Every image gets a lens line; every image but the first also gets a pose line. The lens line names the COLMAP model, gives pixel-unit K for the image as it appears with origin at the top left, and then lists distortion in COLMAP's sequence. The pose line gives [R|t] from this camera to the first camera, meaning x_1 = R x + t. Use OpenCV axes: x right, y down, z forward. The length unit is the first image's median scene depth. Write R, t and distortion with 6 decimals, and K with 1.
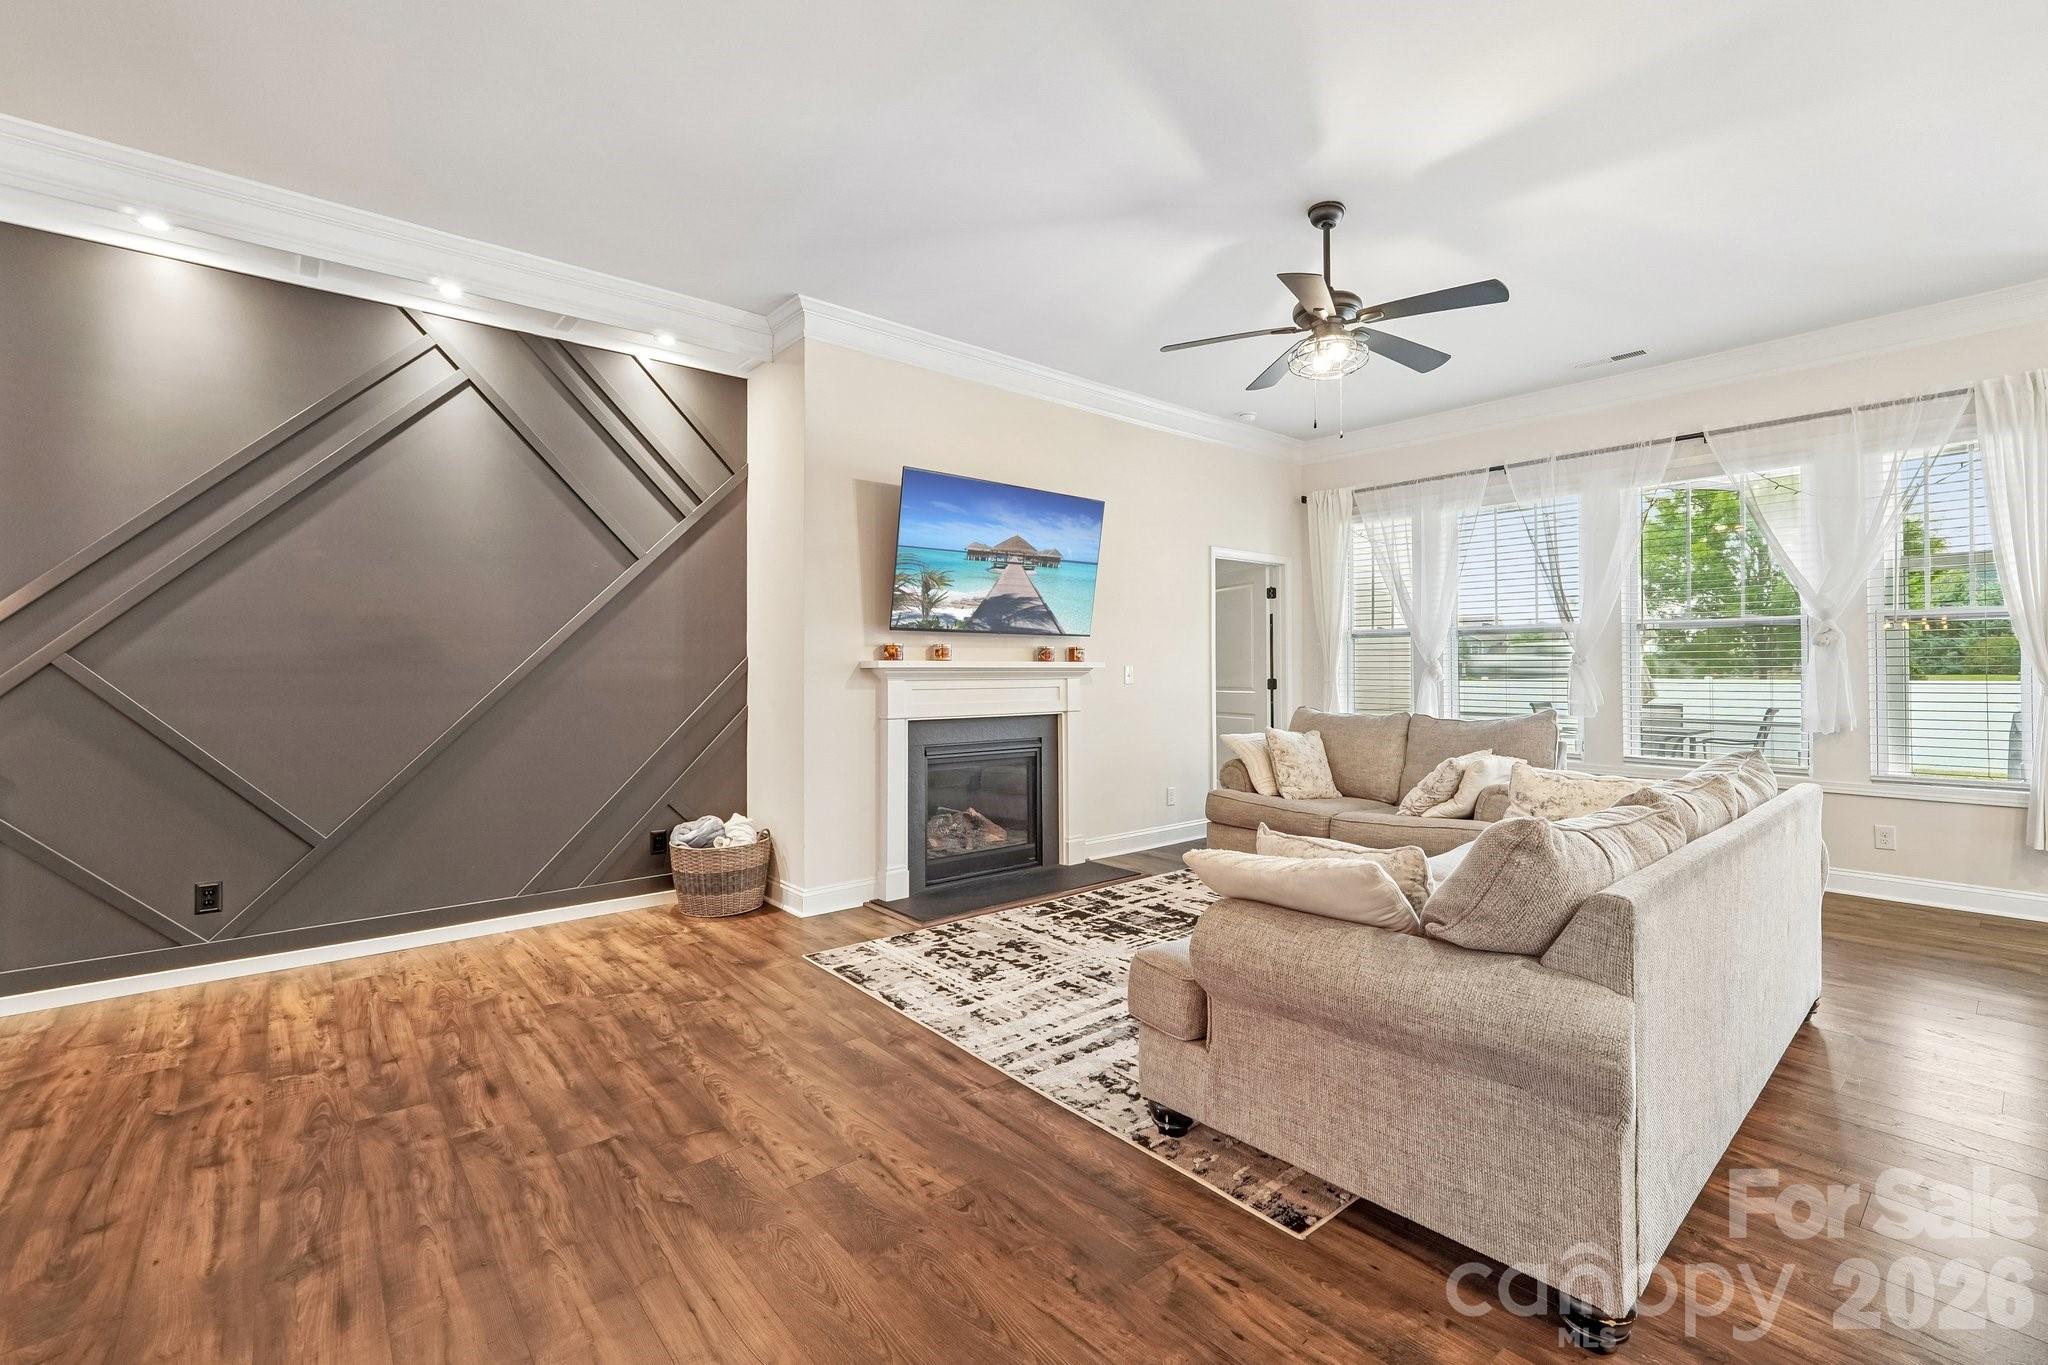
lens RADIAL K [[880.3, 0, 1023.8], [0, 880.3, 665.9], [0, 0, 1]] dist [-0.012866, 0.003226]
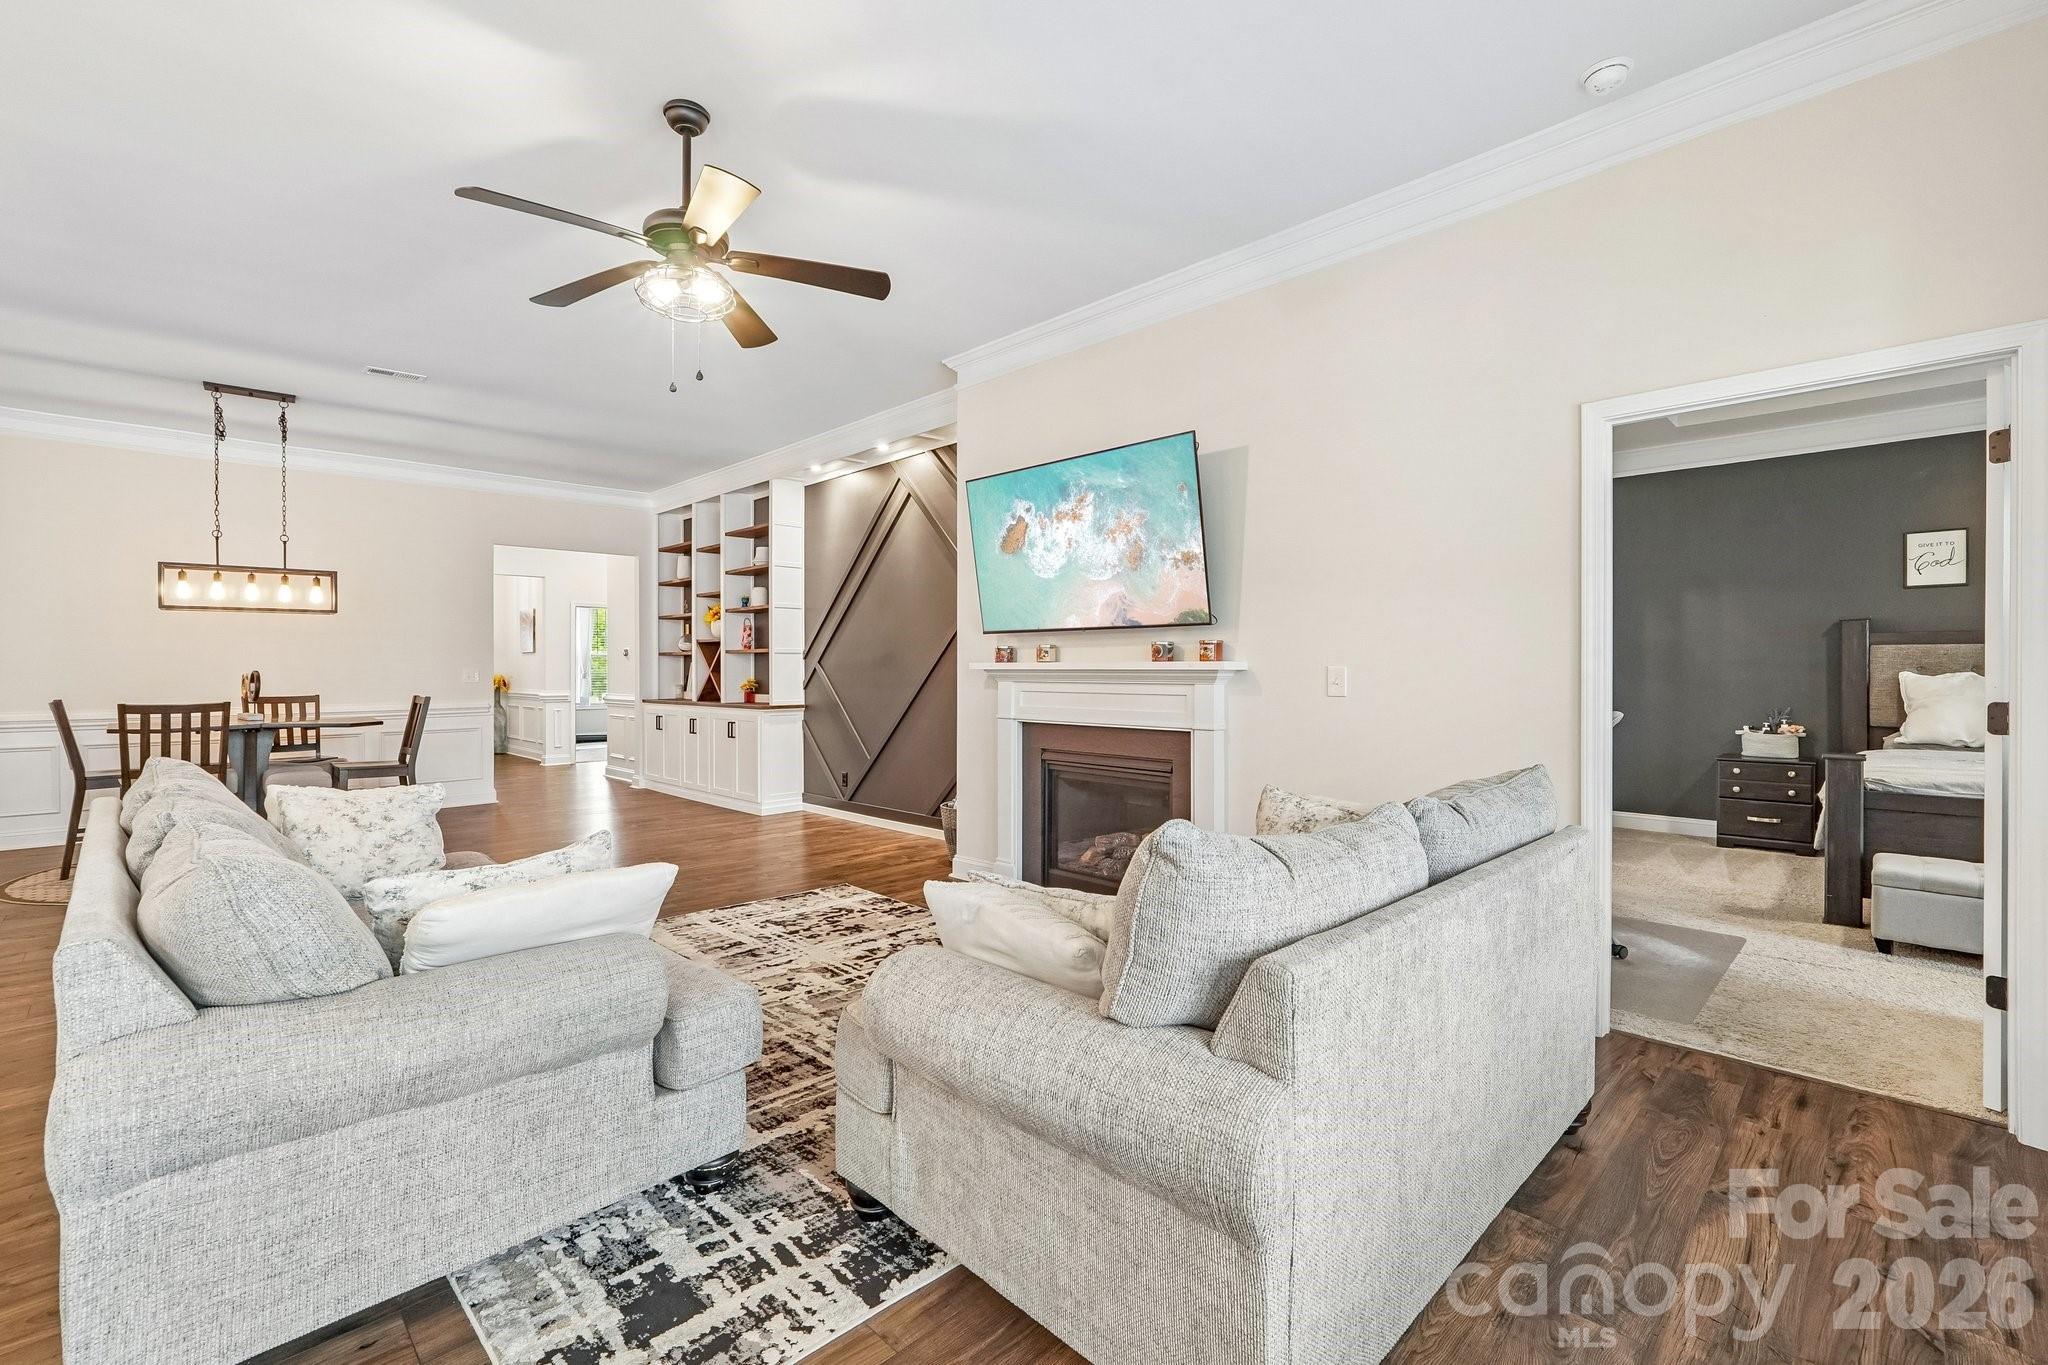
lens RADIAL K [[880.3, 0, 1019.3], [0, 880.3, 672.5], [0, 0, 1]] dist [-0.012866, 0.003226]
pose [[0.081090, 0.006761, -0.996684, 0.796692], [0.003581, 0.999969, 0.007075, -0.001067], [0.996700, -0.004143, 0.081063, 0.830435]]
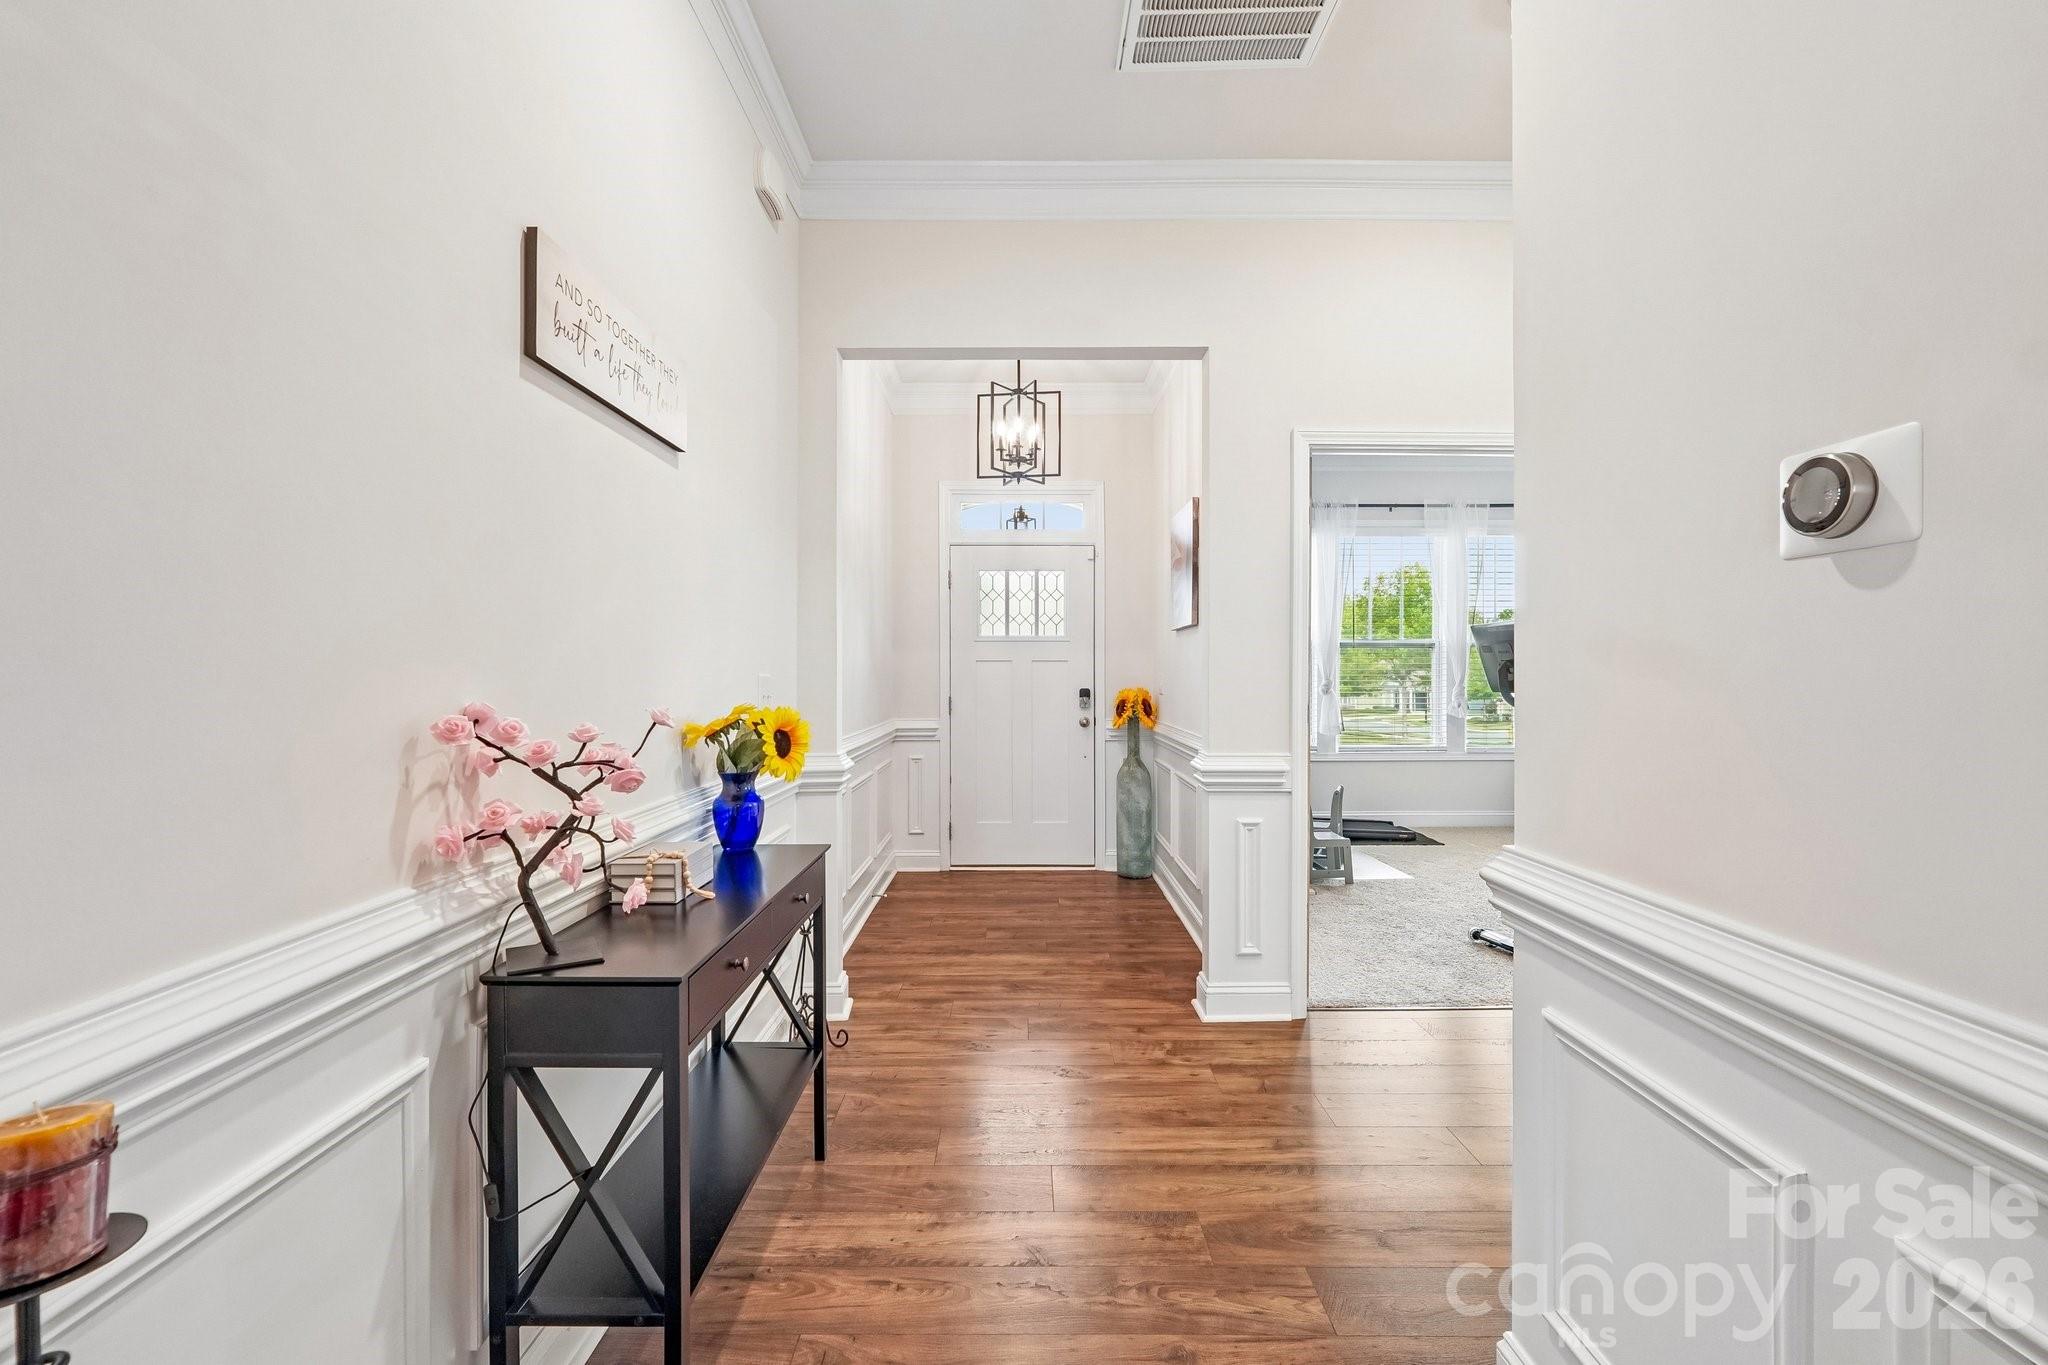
lens RADIAL K [[880.3, 0, 1032.3], [0, 880.3, 668.6], [0, 0, 1]] dist [-0.012866, 0.003226]
pose [[-0.633231, -0.000077, -0.773963, -0.909616], [0.006058, 0.999969, -0.005056, -0.001378], [0.773939, -0.007890, -0.633211, 0.130661]]
